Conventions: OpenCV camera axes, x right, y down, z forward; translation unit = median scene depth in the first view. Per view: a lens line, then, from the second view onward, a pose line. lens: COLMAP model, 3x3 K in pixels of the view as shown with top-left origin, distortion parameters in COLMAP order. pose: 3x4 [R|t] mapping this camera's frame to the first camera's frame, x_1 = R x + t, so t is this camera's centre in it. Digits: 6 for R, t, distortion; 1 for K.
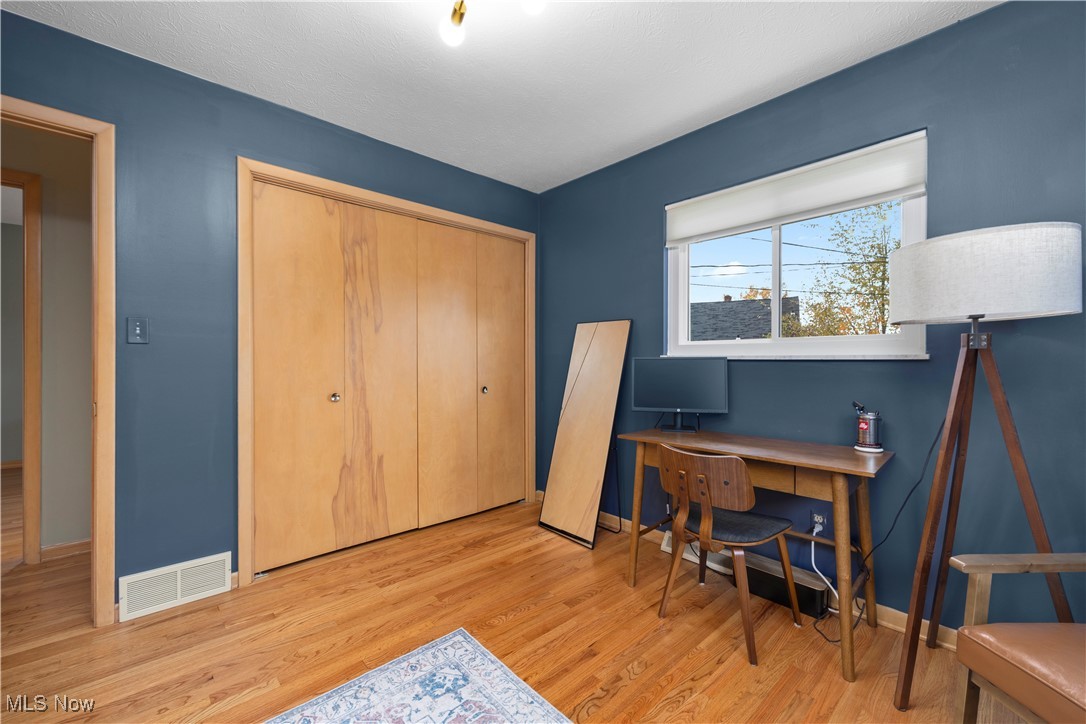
lens RADIAL K [[437.7, 0, 546.0], [0, 437.7, 358.4], [0, 0, 1]] dist [0.003625, 0.000157]
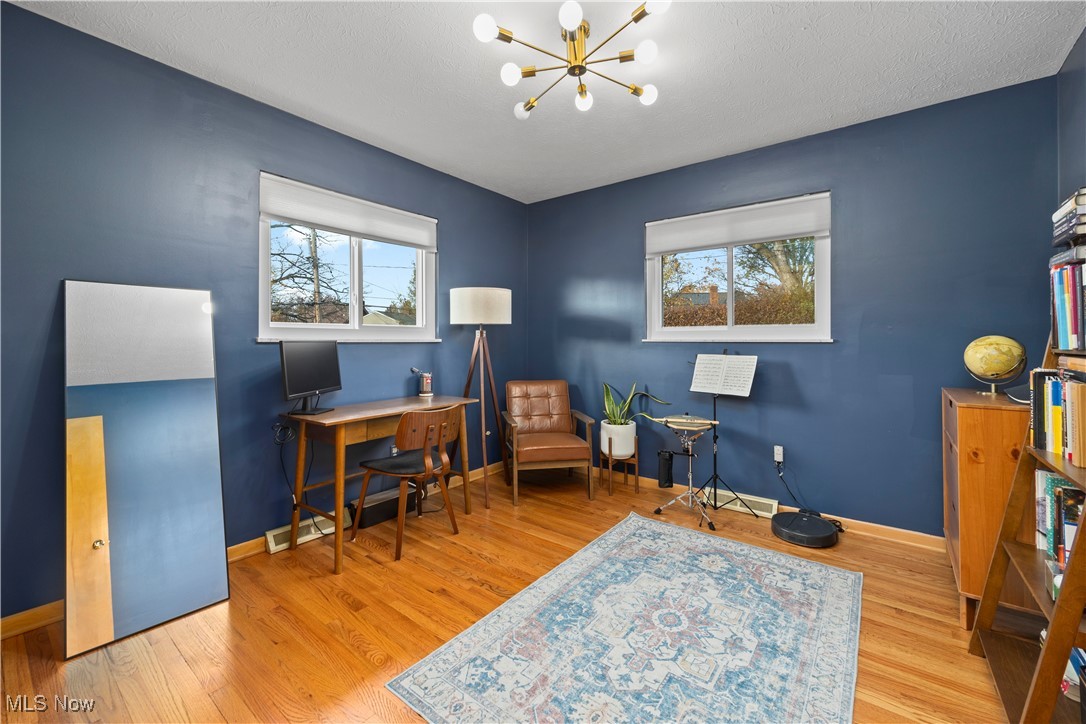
lens RADIAL K [[437.7, 0, 542.2], [0, 437.7, 346.0], [0, 0, 1]] dist [0.001950, -0.000097]
pose [[-0.173174, -0.005945, 0.984873, -1.151874], [-0.000217, 0.999982, 0.005998, 0.008503], [-0.984891, 0.000825, -0.173172, 0.985331]]
